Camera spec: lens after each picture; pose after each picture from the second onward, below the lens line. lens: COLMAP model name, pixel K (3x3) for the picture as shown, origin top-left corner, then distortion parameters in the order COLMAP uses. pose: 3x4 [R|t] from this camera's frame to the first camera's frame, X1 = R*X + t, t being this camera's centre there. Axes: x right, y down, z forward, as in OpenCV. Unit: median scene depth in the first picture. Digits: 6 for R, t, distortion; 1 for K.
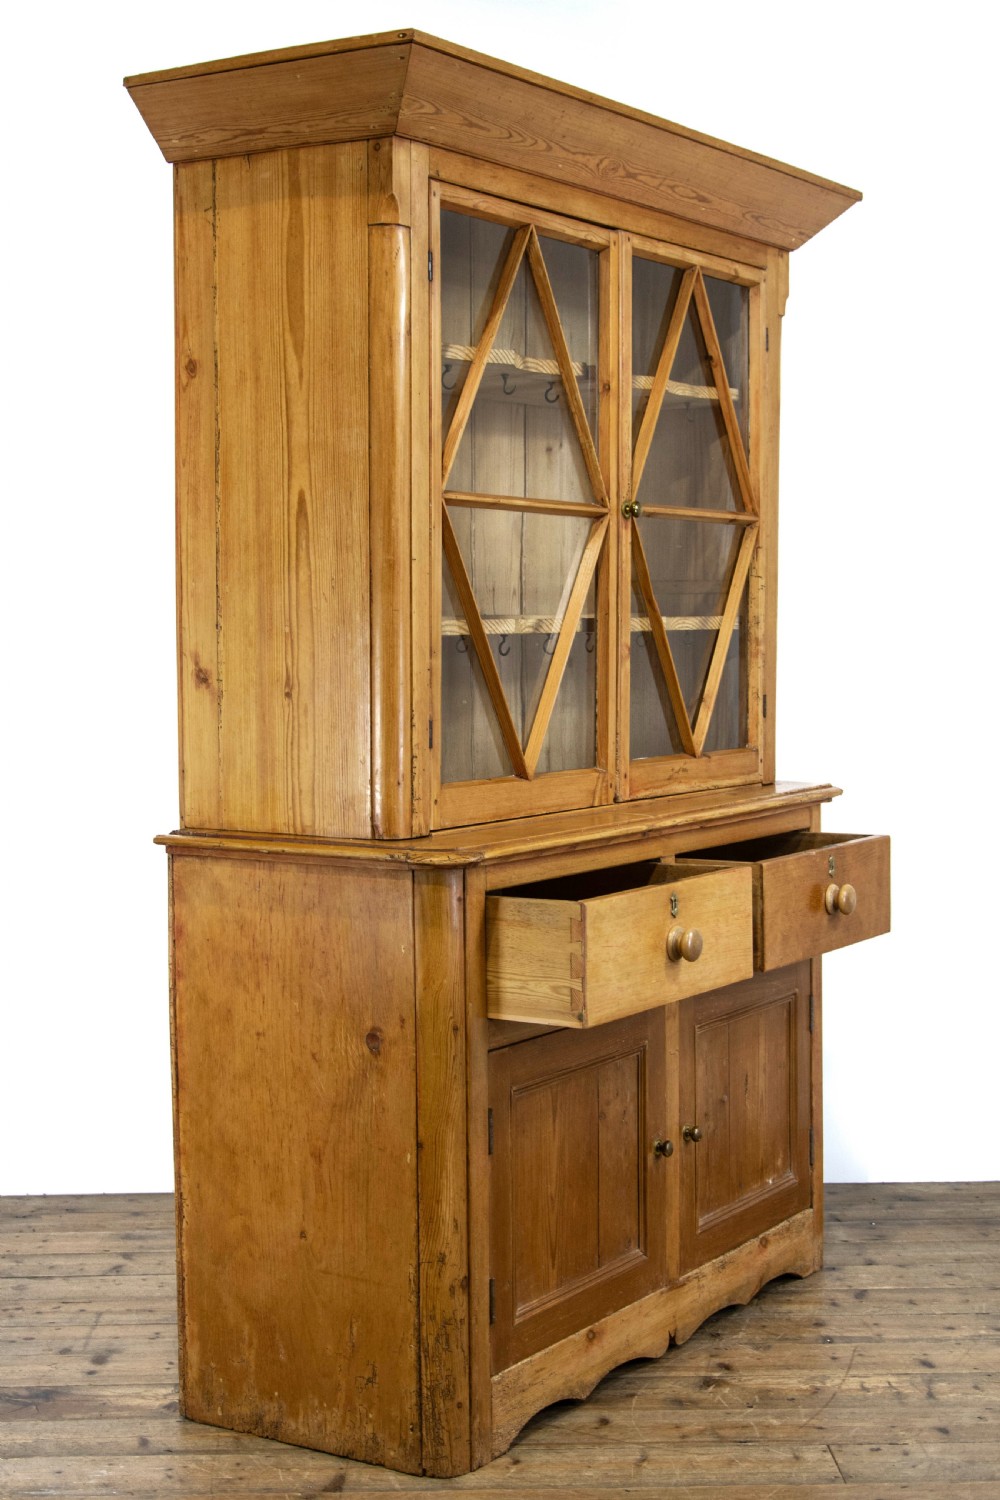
lens RADIAL K [[2281.0, 0, 542.5], [0, 2281.0, 800.4], [0, 0, 1]] dist [-0.050091, 0.000000]
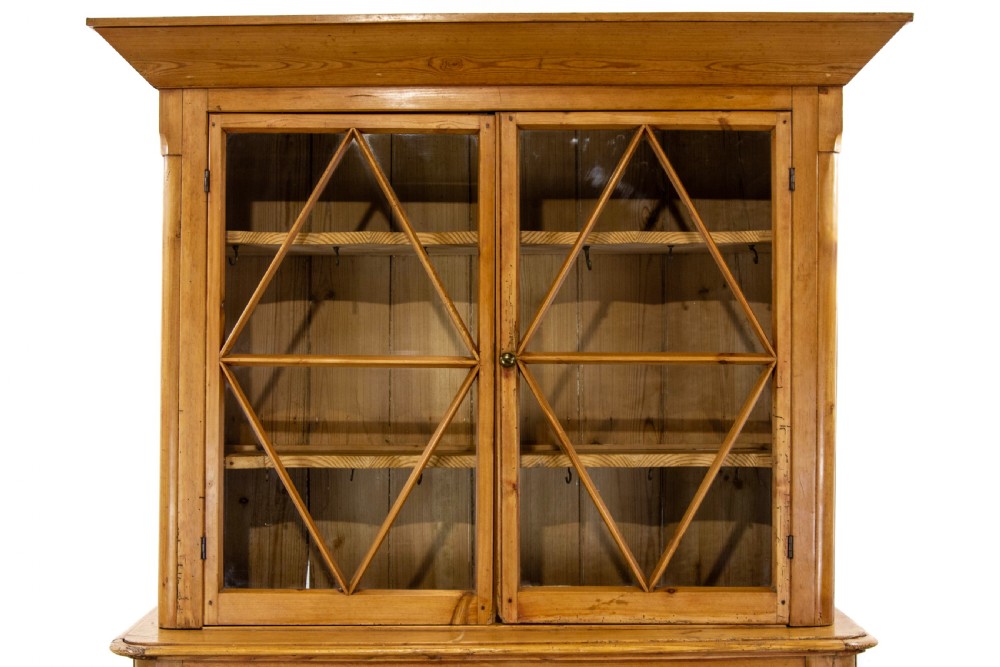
lens RADIAL K [[1520.7, 0, 505.7], [0, 1520.7, 343.6], [0, 0, 1]] dist [-0.050091, 0.000000]
pose [[0.529686, 0.000855, -0.848194, 0.719771], [-0.070733, 0.996561, -0.043167, -0.112463], [0.845240, 0.082860, 0.527924, 0.660352]]
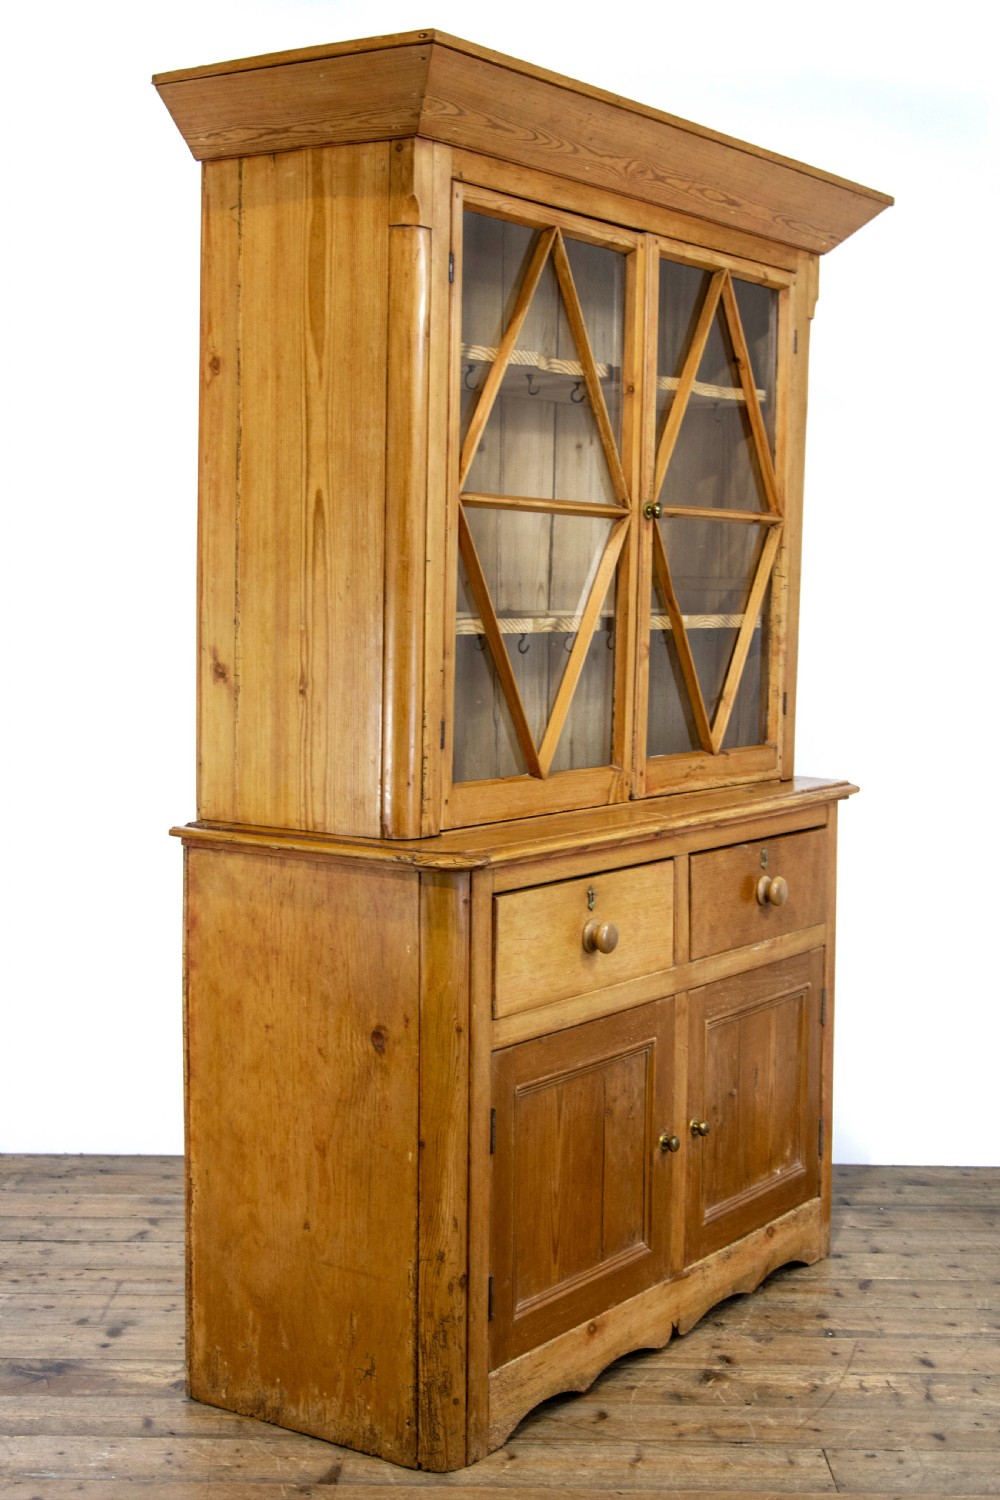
lens RADIAL K [[2107.7, 0, 525.4], [0, 2107.7, 776.3], [0, 0, 1]] dist [-0.040648, 0.000000]
pose [[0.999061, 0.022694, -0.036918, 0.021248], [-0.022234, 0.999671, 0.012825, -0.022418], [0.037197, -0.011992, 0.999236, 0.069795]]
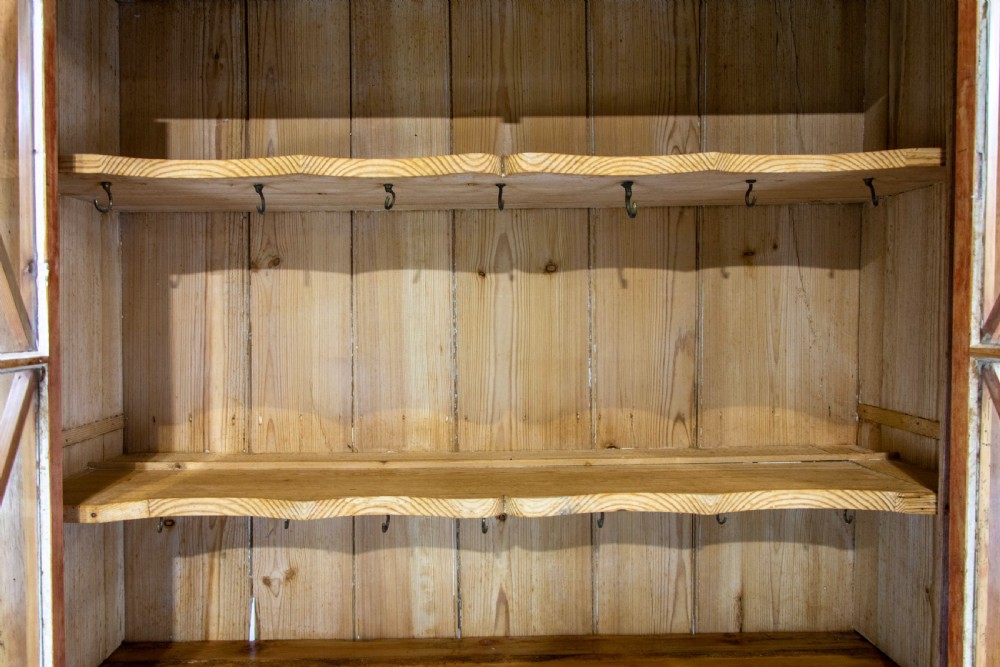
lens RADIAL K [[795.1, 0, 459.6], [0, 795.1, 355.3], [0, 0, 1]] dist [0.031268, -0.000949]
pose [[0.533430, 0.048629, -0.844445, 0.251351], [-0.063561, 0.997828, 0.017311, -0.141883], [0.843453, 0.044439, 0.535362, 0.927421]]
